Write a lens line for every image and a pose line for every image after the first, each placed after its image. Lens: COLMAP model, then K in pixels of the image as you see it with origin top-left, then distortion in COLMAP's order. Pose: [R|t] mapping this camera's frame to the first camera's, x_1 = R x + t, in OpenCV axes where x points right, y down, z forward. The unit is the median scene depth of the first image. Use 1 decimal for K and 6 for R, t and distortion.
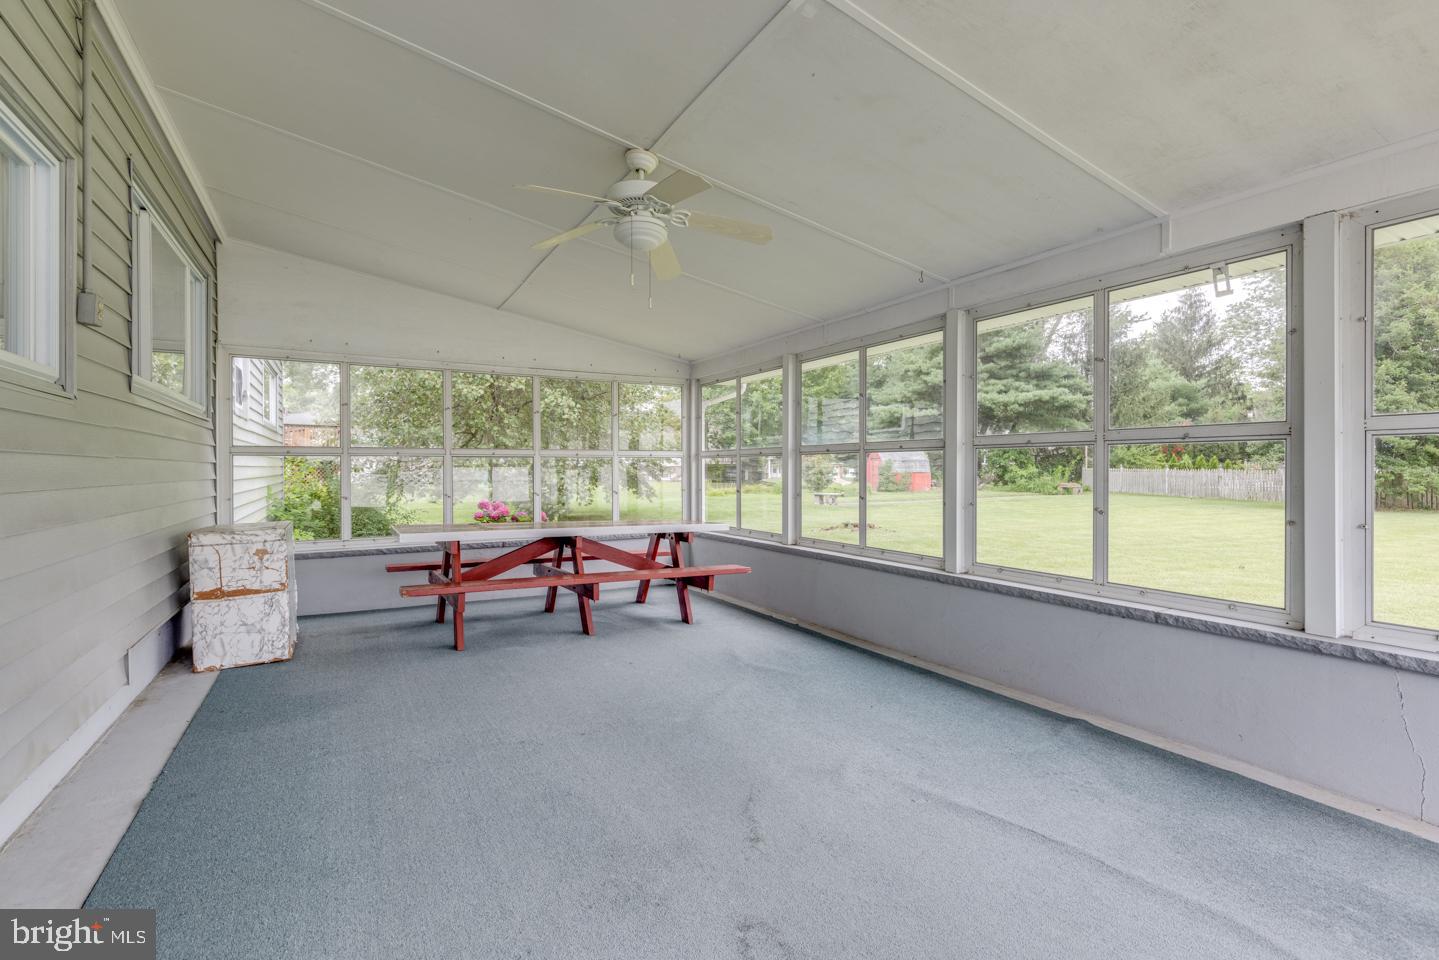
lens RADIAL K [[647.0, 0, 725.3], [0, 647.0, 472.8], [0, 0, 1]] dist [-0.000893, 0.000007]
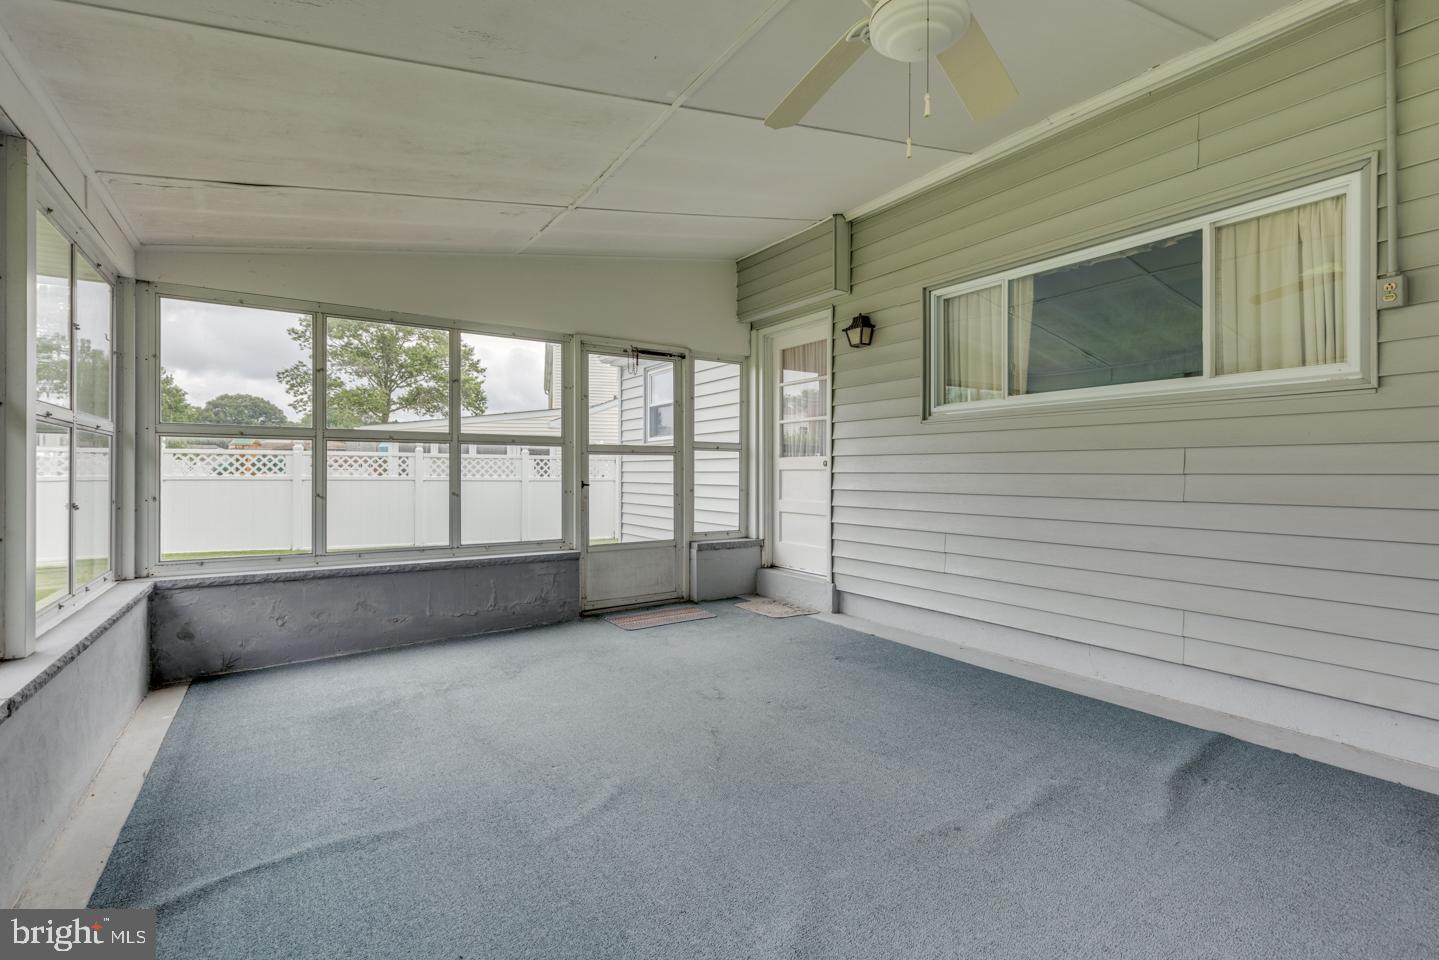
lens RADIAL K [[647.0, 0, 725.3], [0, 647.0, 472.8], [0, 0, 1]] dist [-0.000893, 0.000007]
pose [[-0.998353, 0.000649, -0.057358, 0.109588], [0.000302, 0.999982, 0.006054, 0.019544], [0.057361, 0.006027, -0.998335, 2.557985]]
